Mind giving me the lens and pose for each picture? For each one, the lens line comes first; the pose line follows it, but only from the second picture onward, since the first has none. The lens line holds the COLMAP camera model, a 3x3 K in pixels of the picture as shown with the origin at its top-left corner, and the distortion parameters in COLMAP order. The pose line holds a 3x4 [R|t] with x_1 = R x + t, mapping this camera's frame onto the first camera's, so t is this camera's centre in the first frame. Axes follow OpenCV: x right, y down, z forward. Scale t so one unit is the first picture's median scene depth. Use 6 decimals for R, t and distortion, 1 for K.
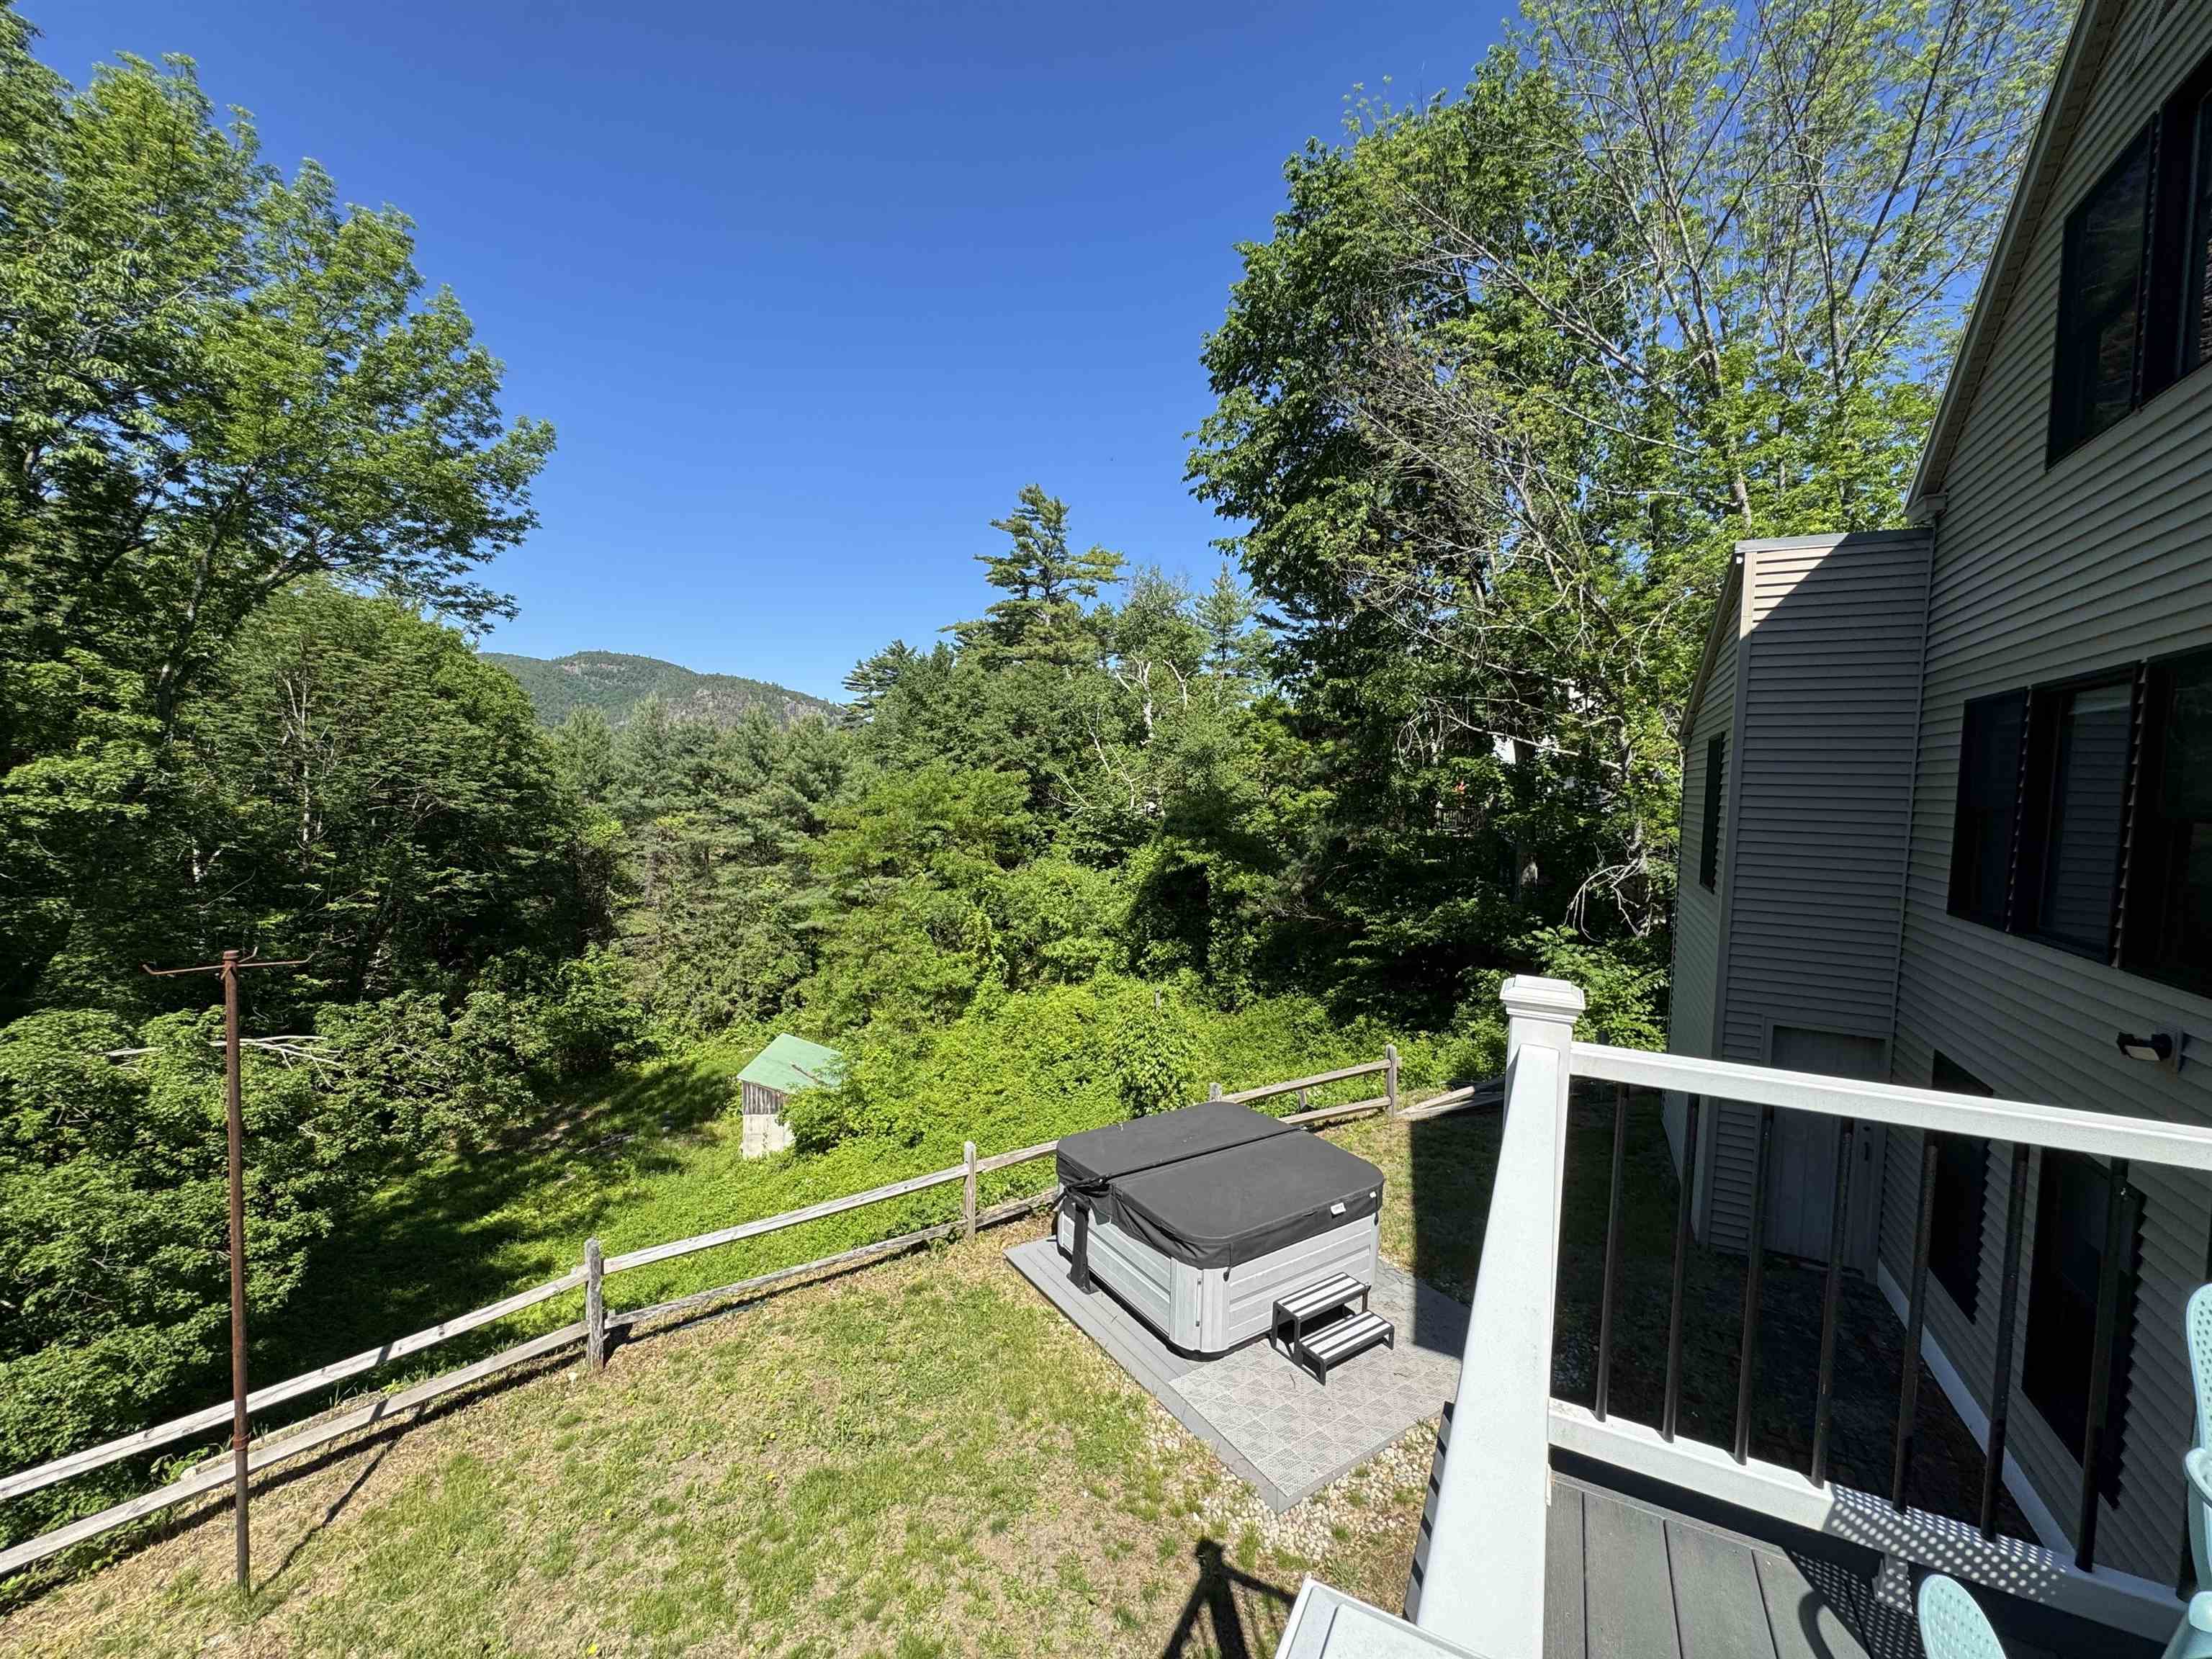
lens RADIAL K [[882.7, 0, 1104.5], [0, 882.7, 827.9], [0, 0, 1]] dist [-0.001196, -0.000230]
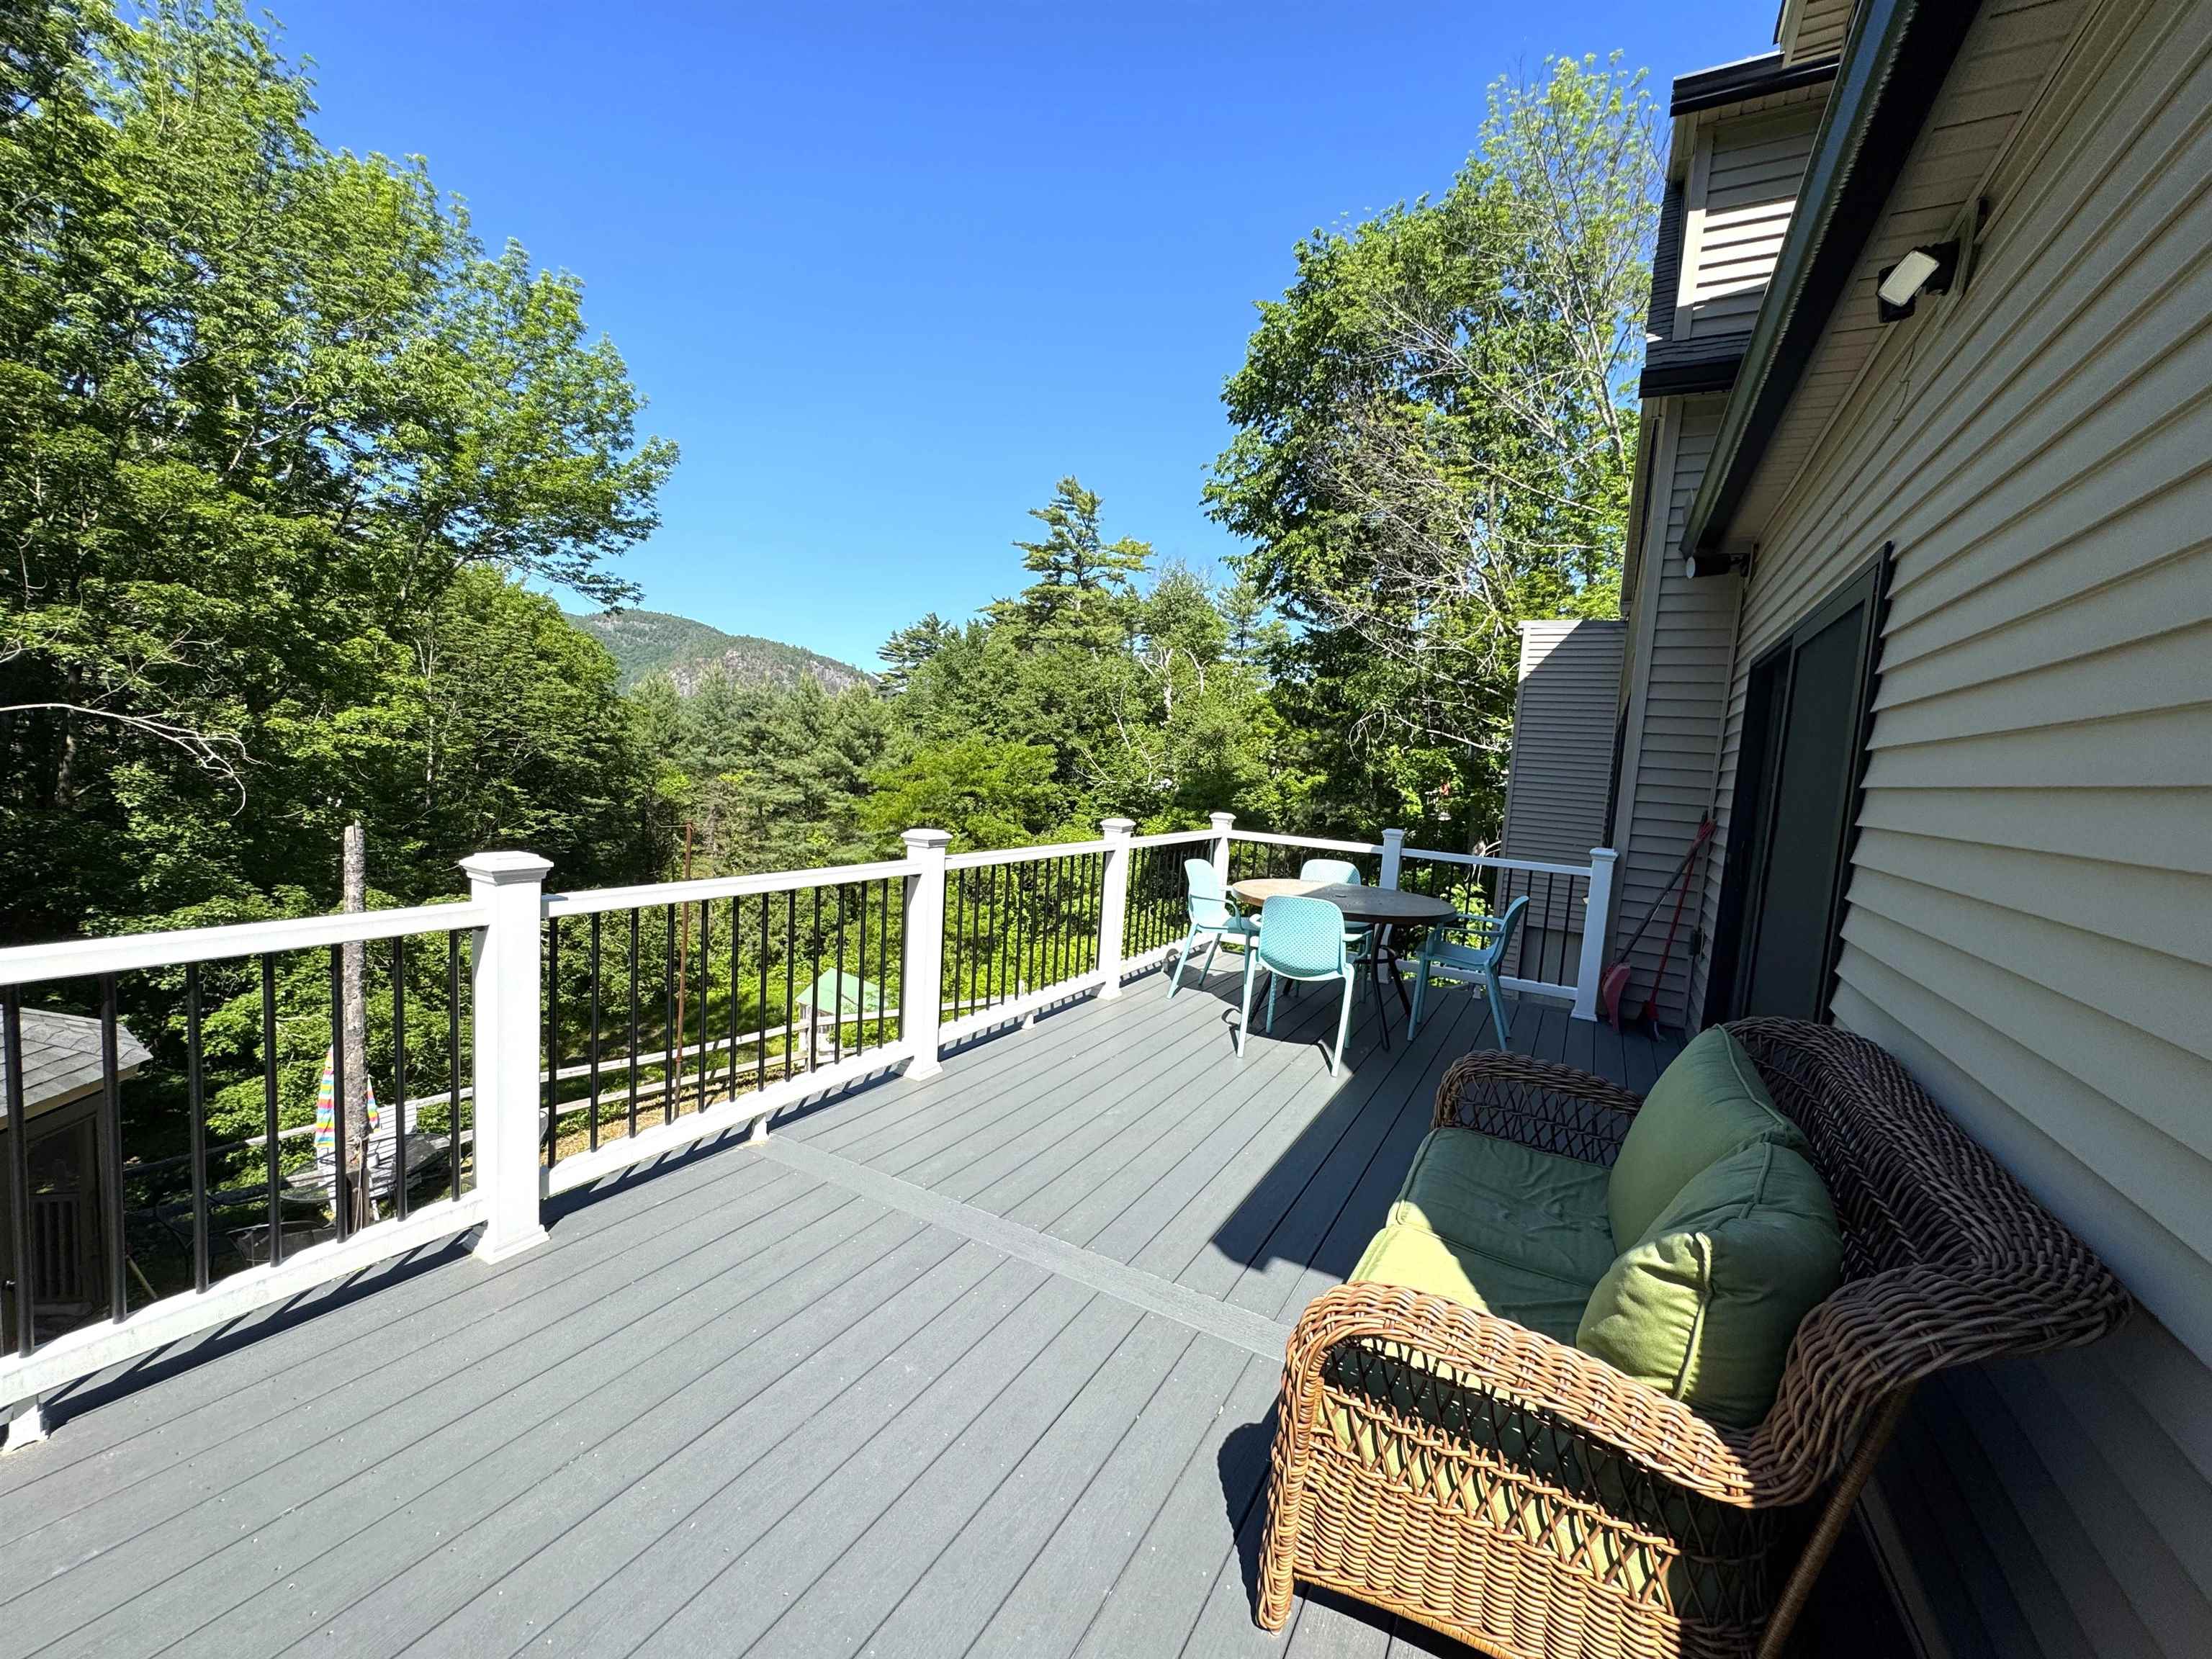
lens RADIAL K [[882.7, 0, 1104.5], [0, 882.7, 827.9], [0, 0, 1]] dist [-0.001196, -0.000230]
pose [[0.998841, 0.042640, -0.022310, 0.003813], [-0.042038, 0.998757, 0.026775, 0.006751], [0.023424, -0.025806, 0.999392, -0.111908]]
